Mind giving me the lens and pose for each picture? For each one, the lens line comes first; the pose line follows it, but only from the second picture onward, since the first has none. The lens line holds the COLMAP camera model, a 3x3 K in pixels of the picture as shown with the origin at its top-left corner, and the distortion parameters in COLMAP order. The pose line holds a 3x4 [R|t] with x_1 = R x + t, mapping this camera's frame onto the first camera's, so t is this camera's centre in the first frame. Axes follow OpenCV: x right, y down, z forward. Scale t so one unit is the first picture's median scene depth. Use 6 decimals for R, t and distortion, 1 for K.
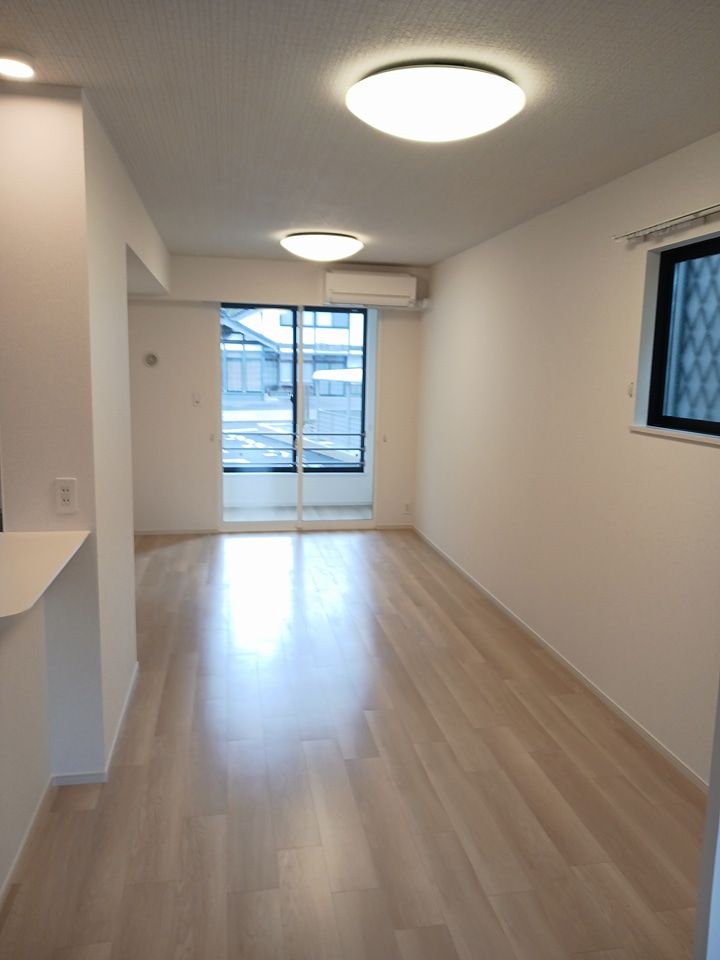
lens RADIAL K [[750.1, 0, 379.9], [0, 750.1, 483.9], [0, 0, 1]] dist [0.184525, -0.349133]
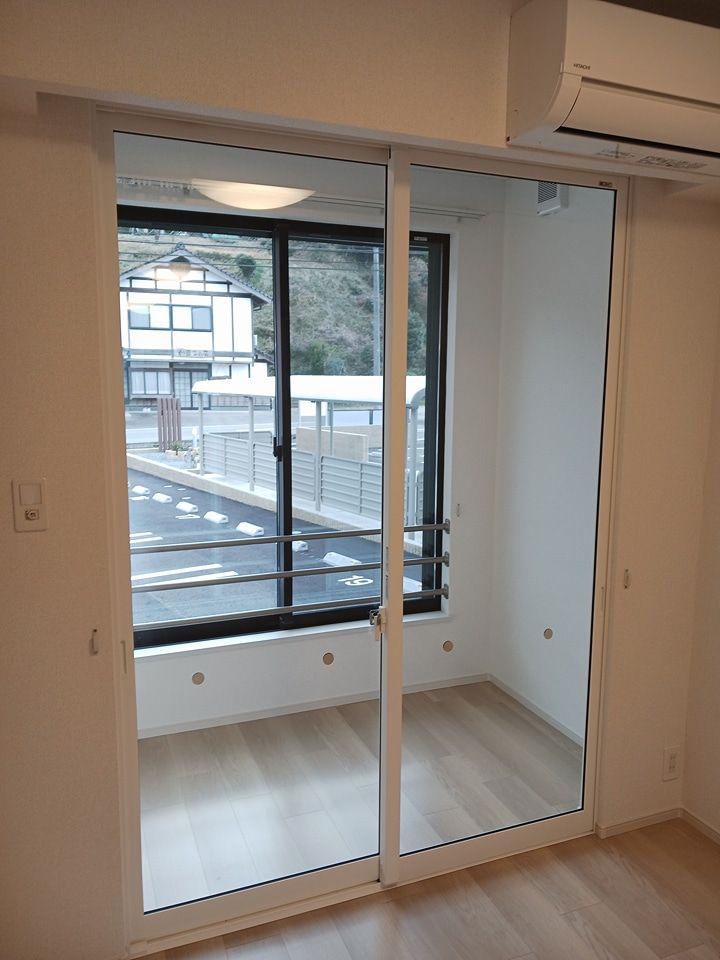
lens RADIAL K [[750.1, 0, 379.9], [0, 750.1, 483.9], [0, 0, 1]] dist [0.184525, -0.349133]
pose [[0.980740, -0.042650, 0.190602, -0.026501], [0.044705, 0.998979, -0.006492, -0.016828], [-0.190130, 0.014888, 0.981646, 0.110090]]
